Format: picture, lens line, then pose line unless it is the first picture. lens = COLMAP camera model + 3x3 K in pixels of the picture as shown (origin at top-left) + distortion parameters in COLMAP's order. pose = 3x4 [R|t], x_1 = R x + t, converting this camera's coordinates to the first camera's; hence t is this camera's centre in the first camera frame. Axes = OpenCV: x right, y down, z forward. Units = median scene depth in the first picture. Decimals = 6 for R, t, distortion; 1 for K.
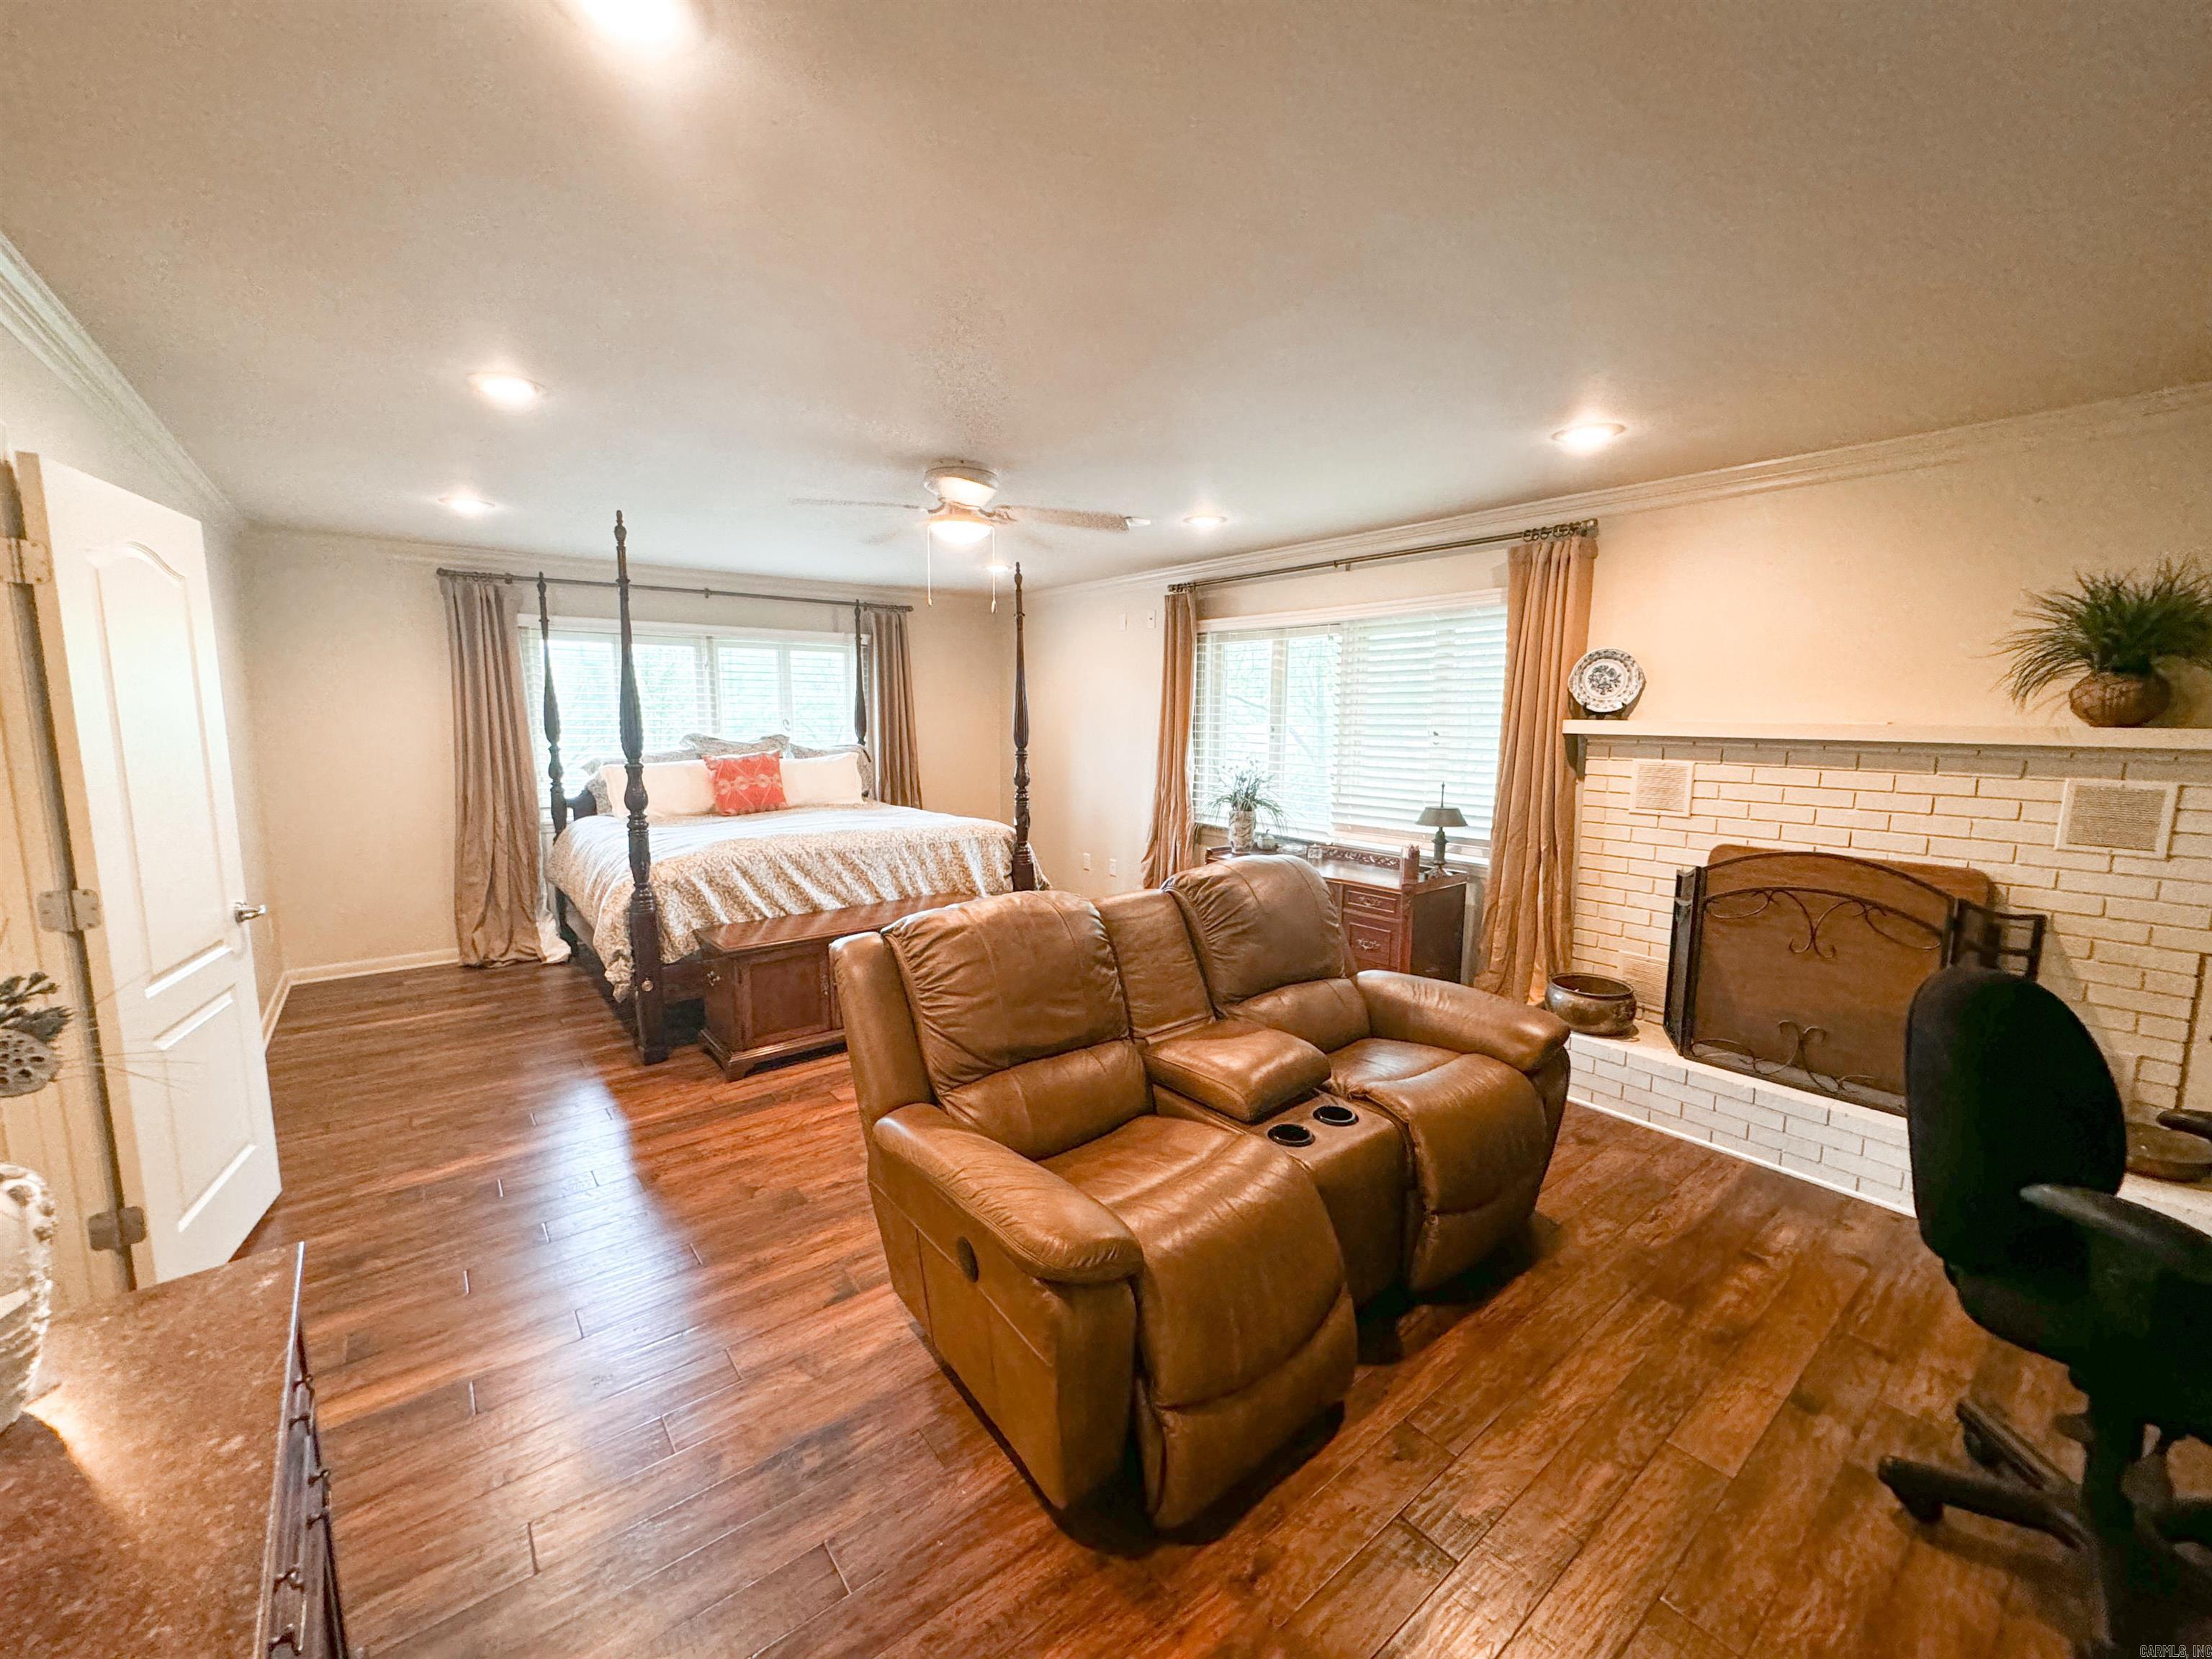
lens RADIAL K [[880.3, 0, 1103.5], [0, 880.3, 827.0], [0, 0, 1]] dist [-0.002149, -0.000275]
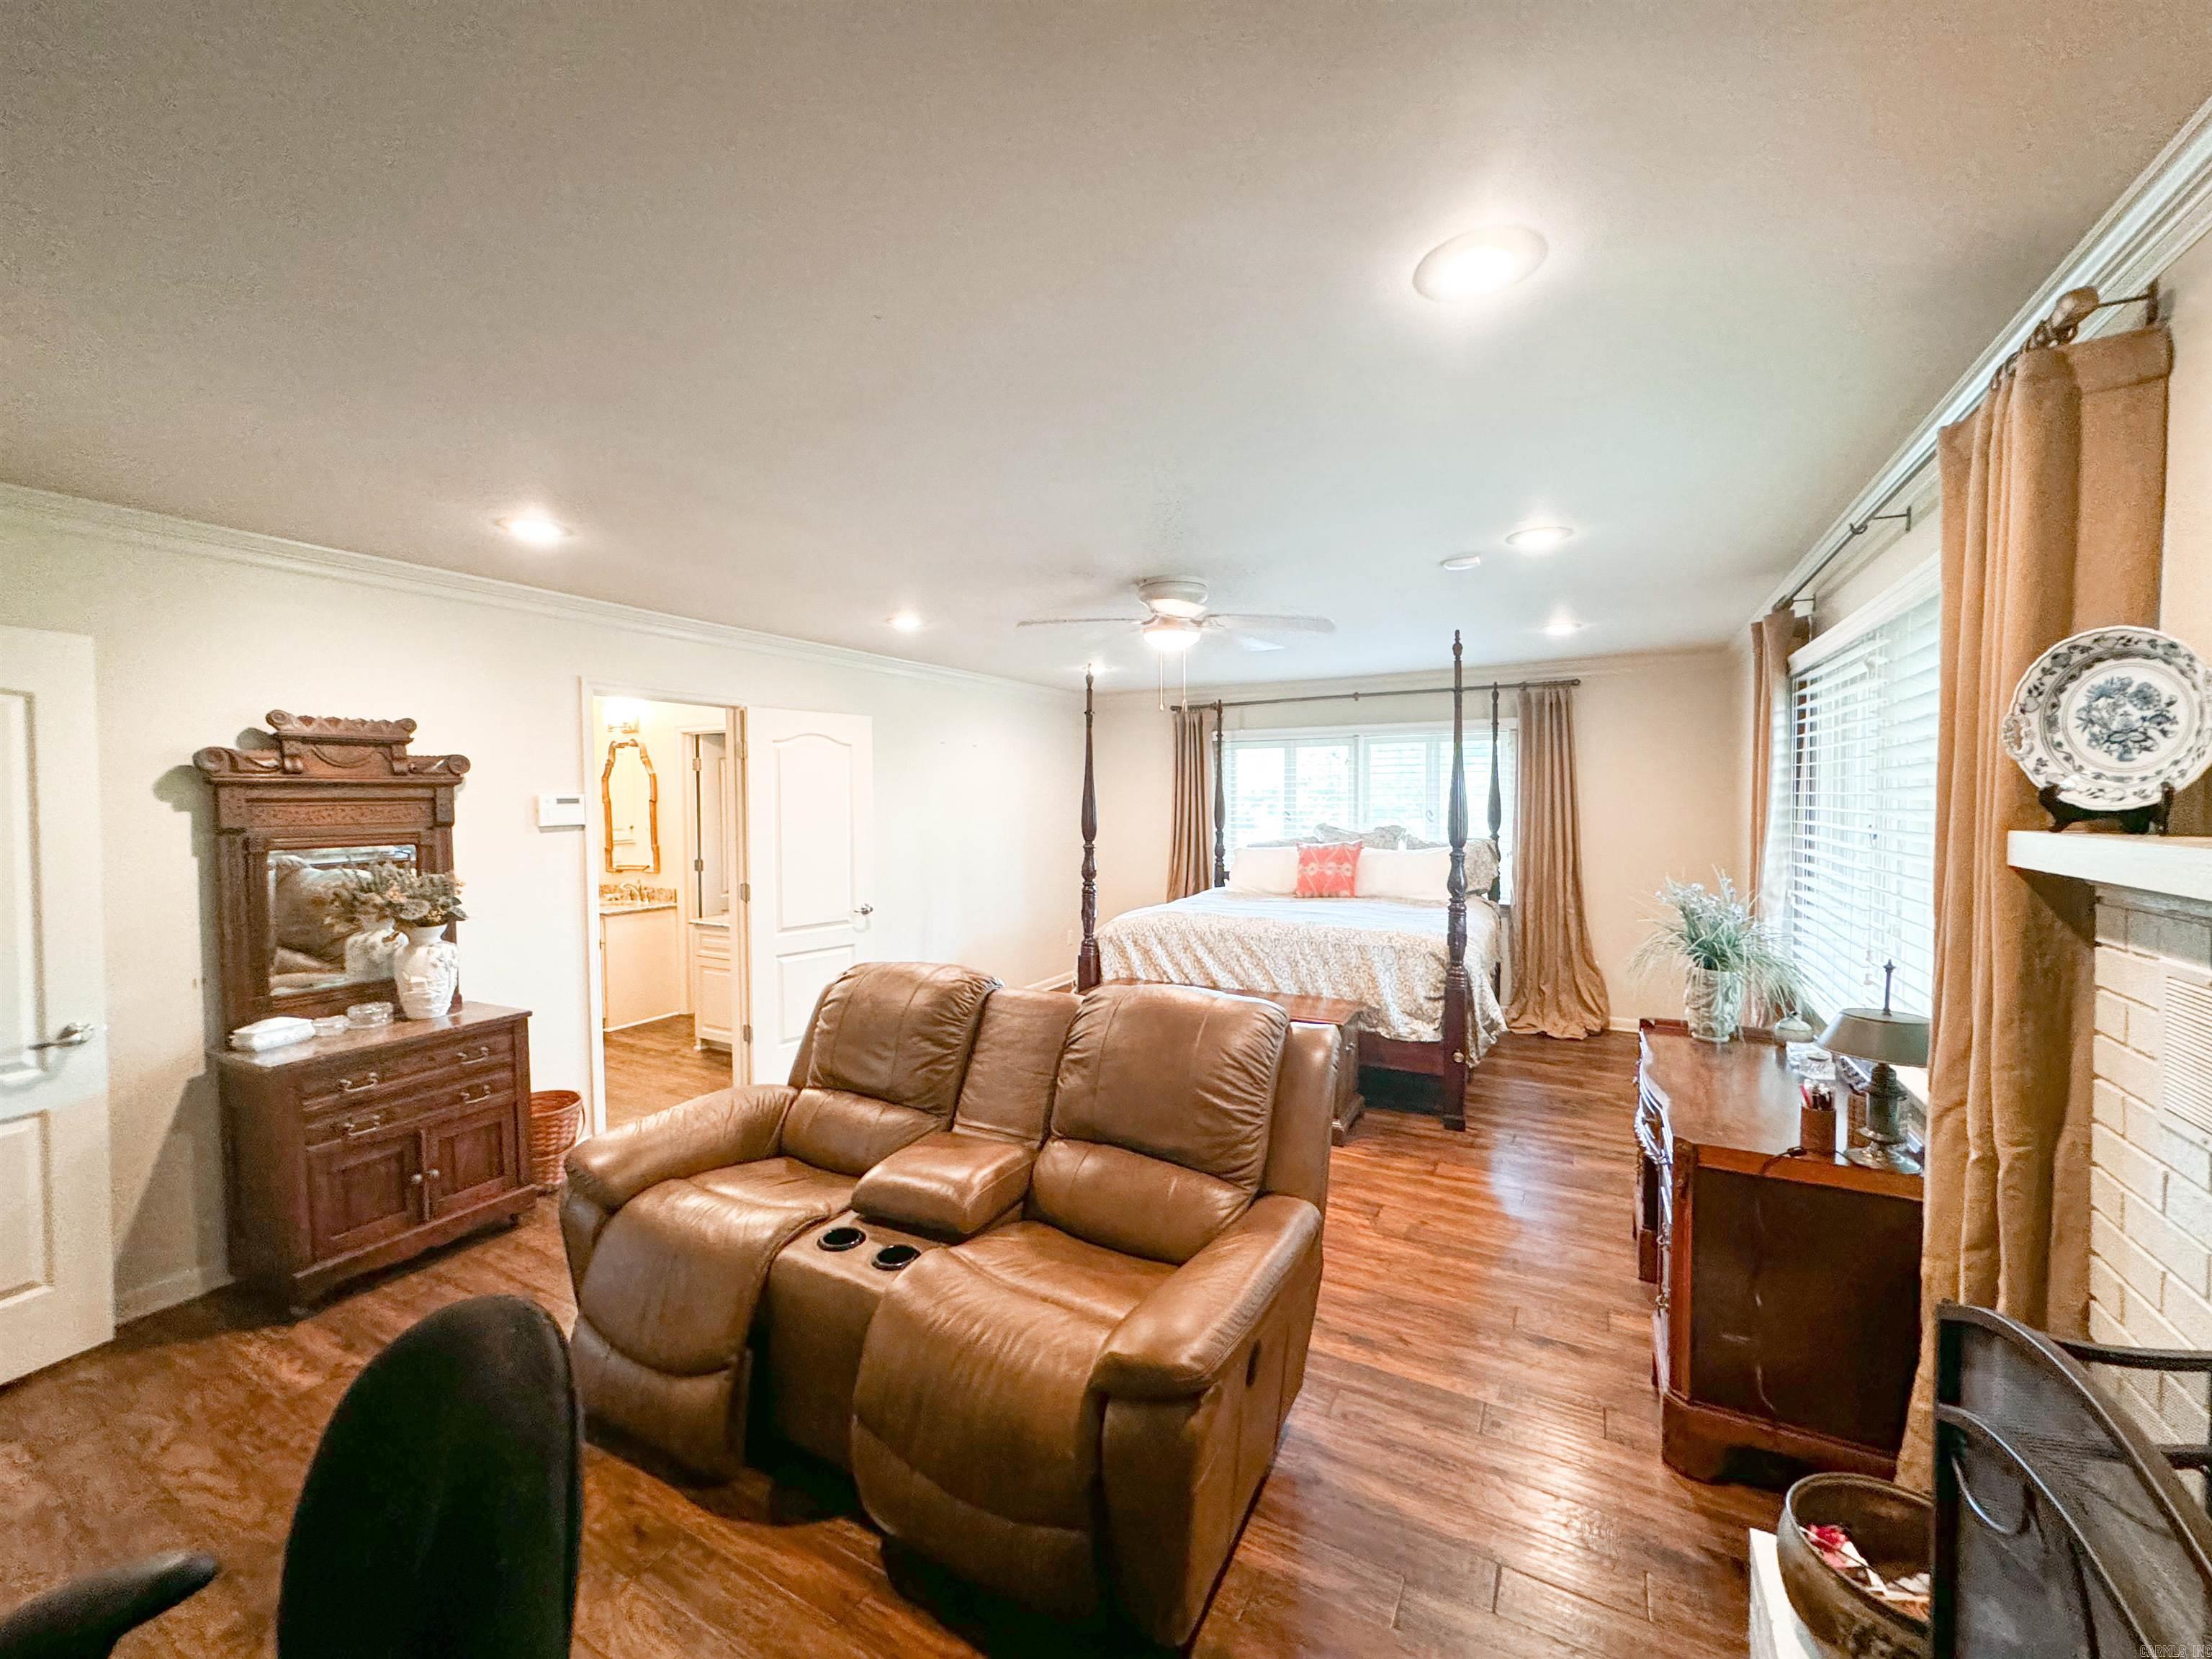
lens RADIAL K [[880.3, 0, 1103.5], [0, 880.3, 827.0], [0, 0, 1]] dist [-0.002149, -0.000275]
pose [[0.385052, 0.023049, -0.922607, 1.011333], [-0.113246, 0.993313, -0.022448, -0.098535], [0.915921, 0.113125, 0.385087, 0.692091]]
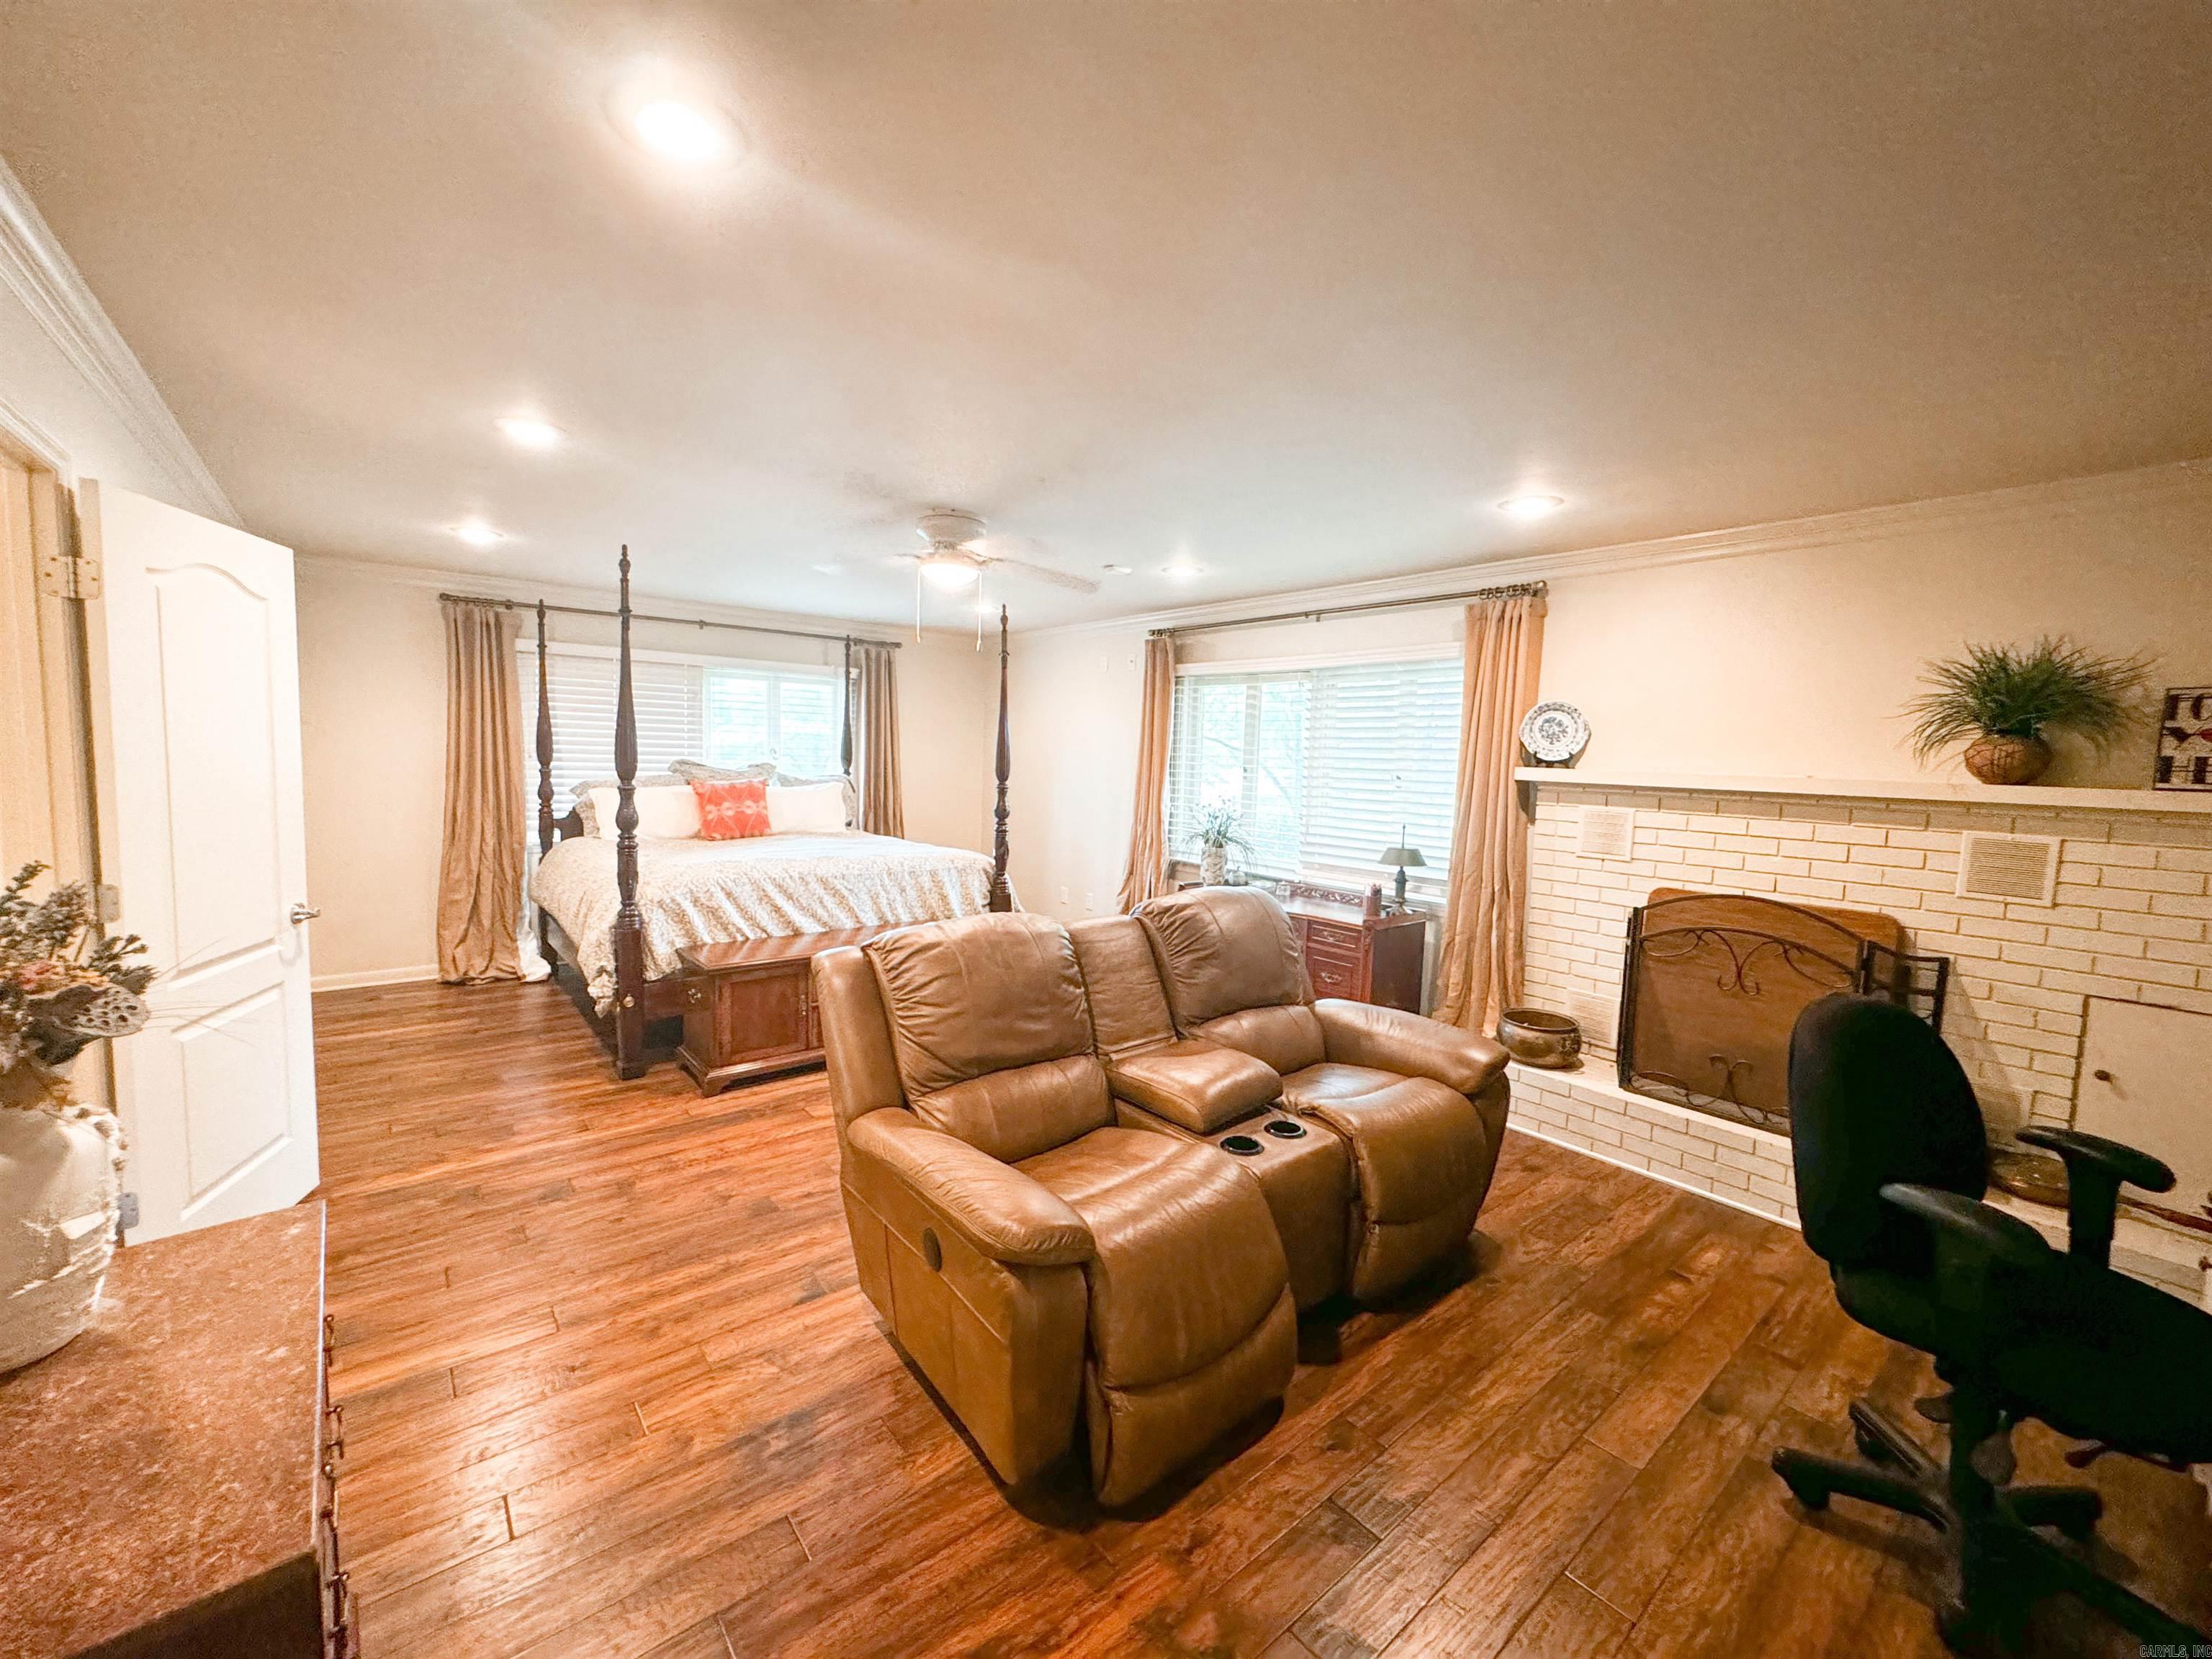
lens RADIAL K [[880.3, 0, 1103.5], [0, 880.3, 827.0], [0, 0, 1]] dist [-0.002149, -0.000275]
pose [[0.999494, 0.025426, 0.019093, 0.012965], [-0.024531, 0.998654, -0.045697, 0.015026], [-0.020229, 0.045206, 0.998773, -0.061922]]
